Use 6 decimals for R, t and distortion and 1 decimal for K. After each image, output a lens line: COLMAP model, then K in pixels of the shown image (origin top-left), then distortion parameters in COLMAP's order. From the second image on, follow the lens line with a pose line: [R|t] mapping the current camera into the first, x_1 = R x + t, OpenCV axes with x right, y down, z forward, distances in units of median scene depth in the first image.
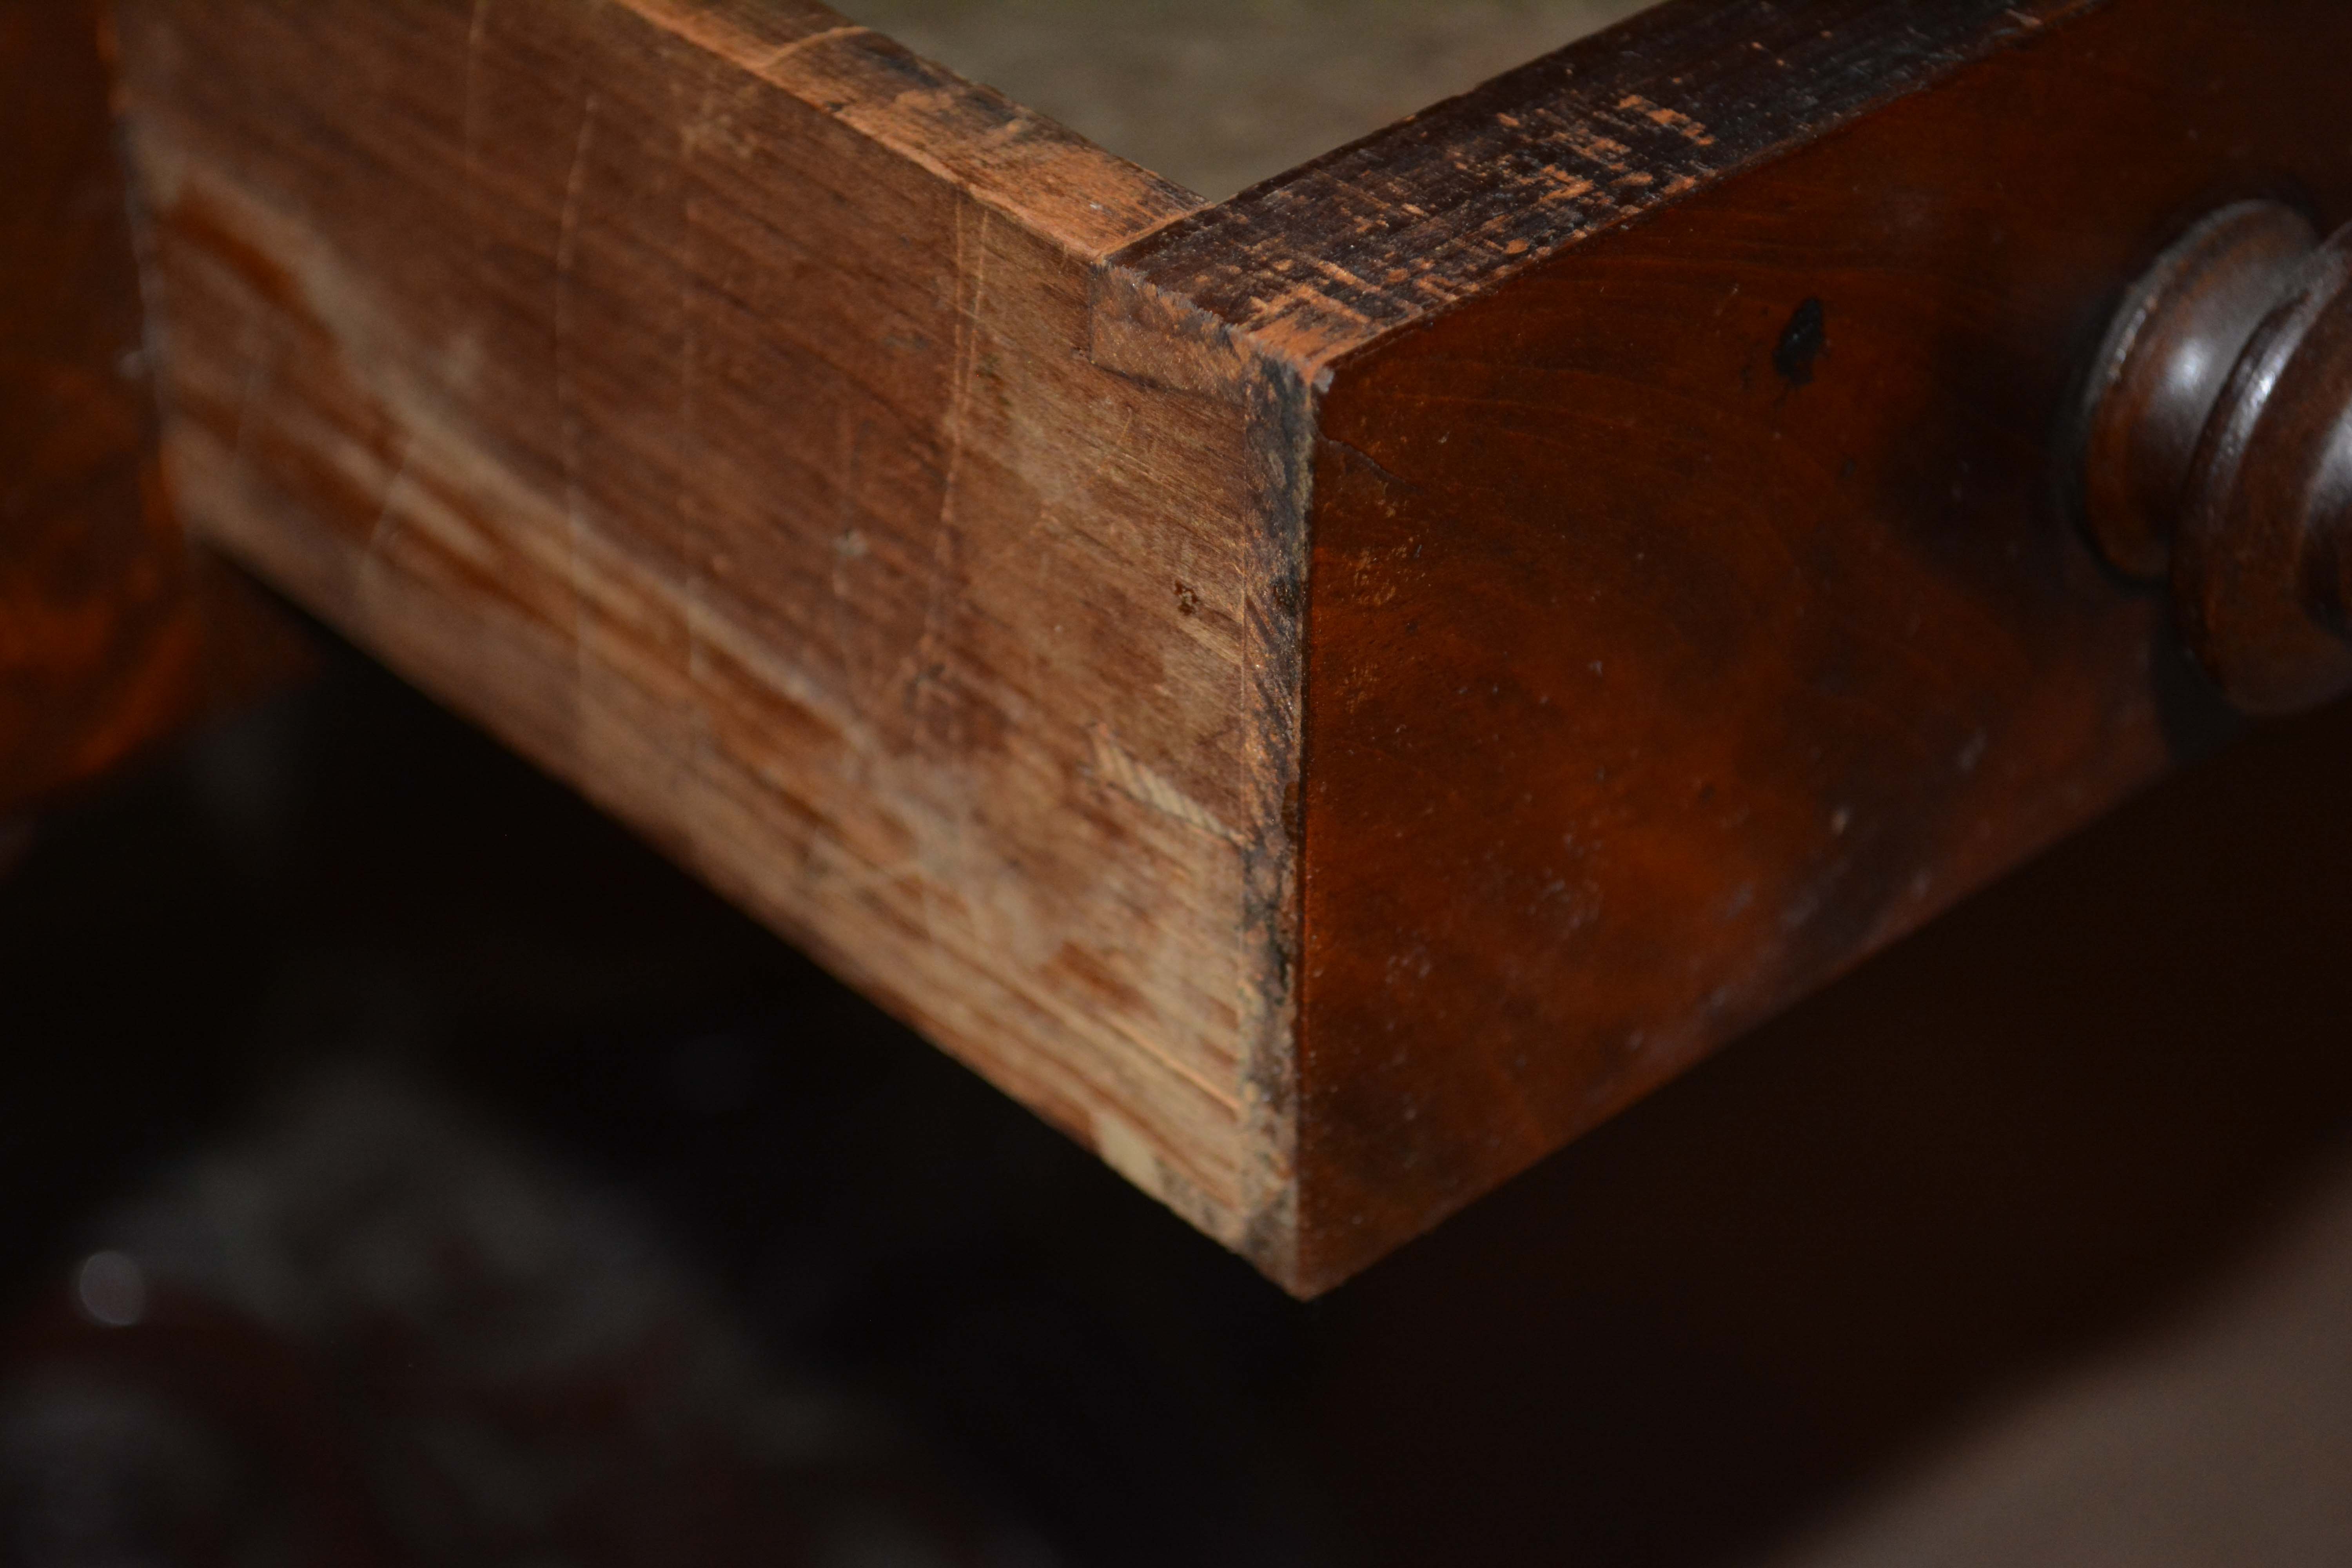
lens RADIAL K [[5116.7, 0, 1182.0], [0, 5116.7, 787.2], [0, 0, 1]] dist [-0.007535, 0.000000]
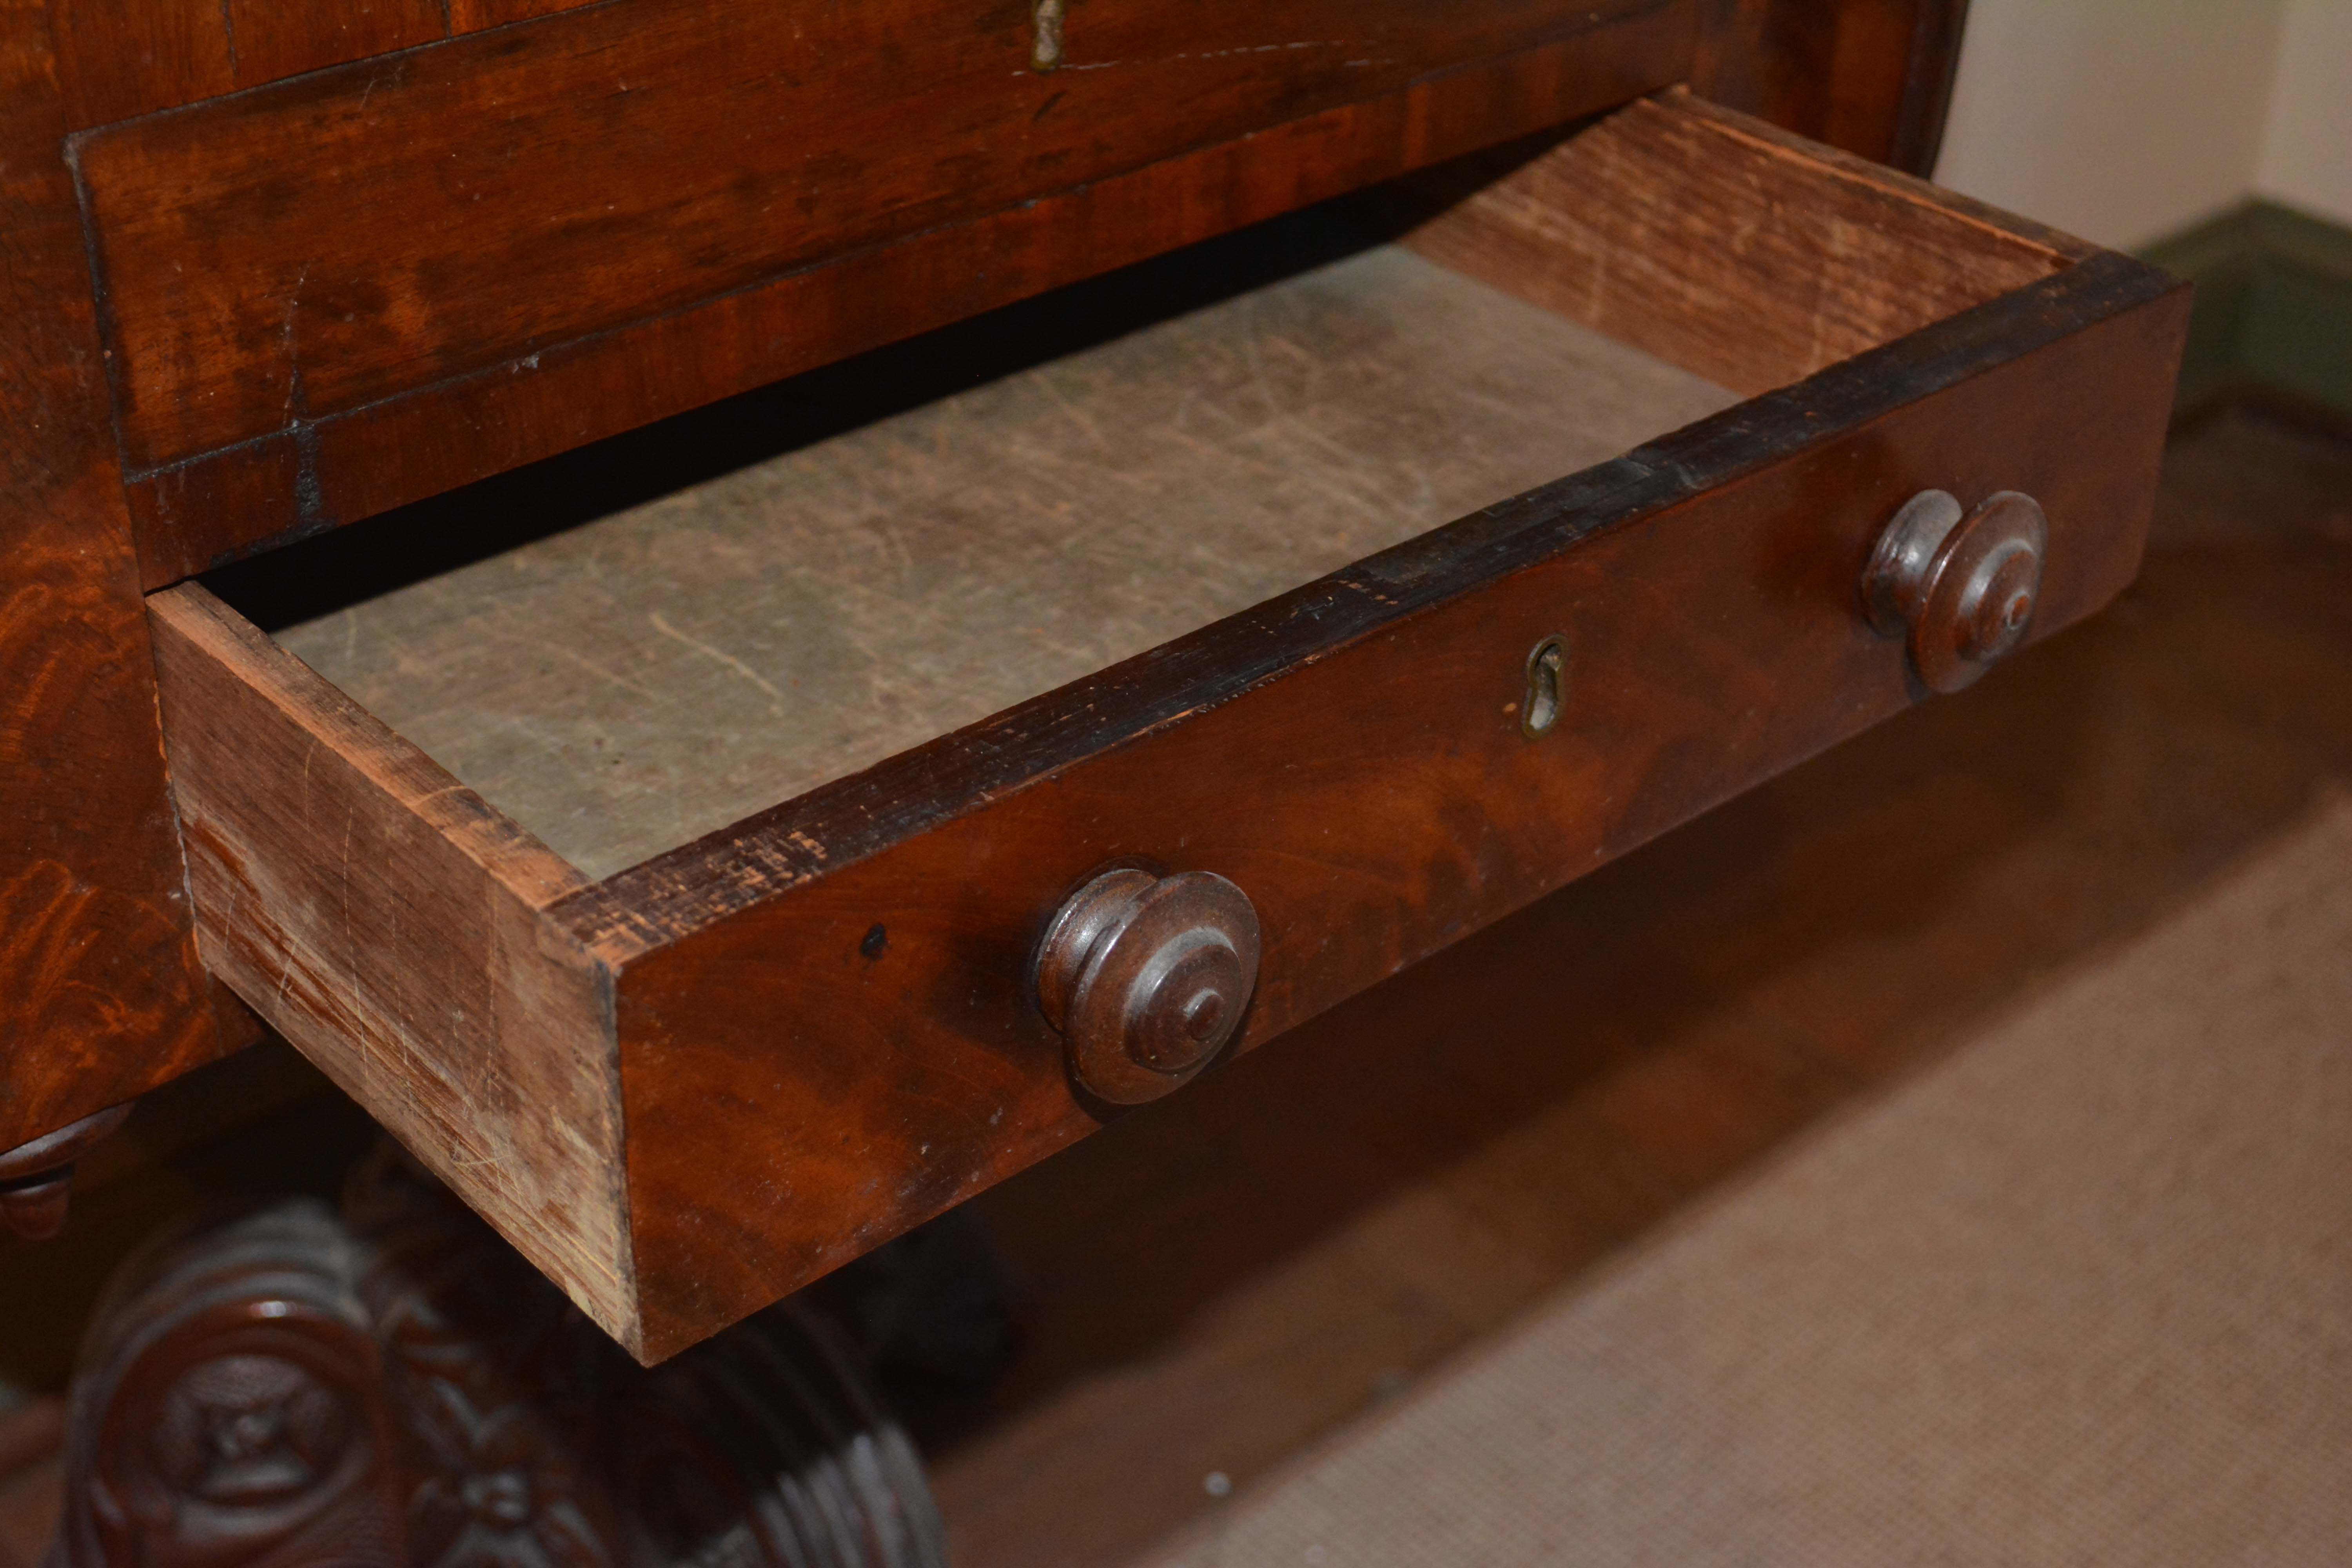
lens RADIAL K [[3289.3, 0, 1172.2], [0, 3289.3, 780.5], [0, 0, 1]] dist [-0.030868, 0.000000]
pose [[0.999583, 0.027791, 0.007893, 0.231480], [-0.027302, 0.998031, -0.056463, -0.078162], [-0.009447, 0.056224, 0.998374, -0.423679]]
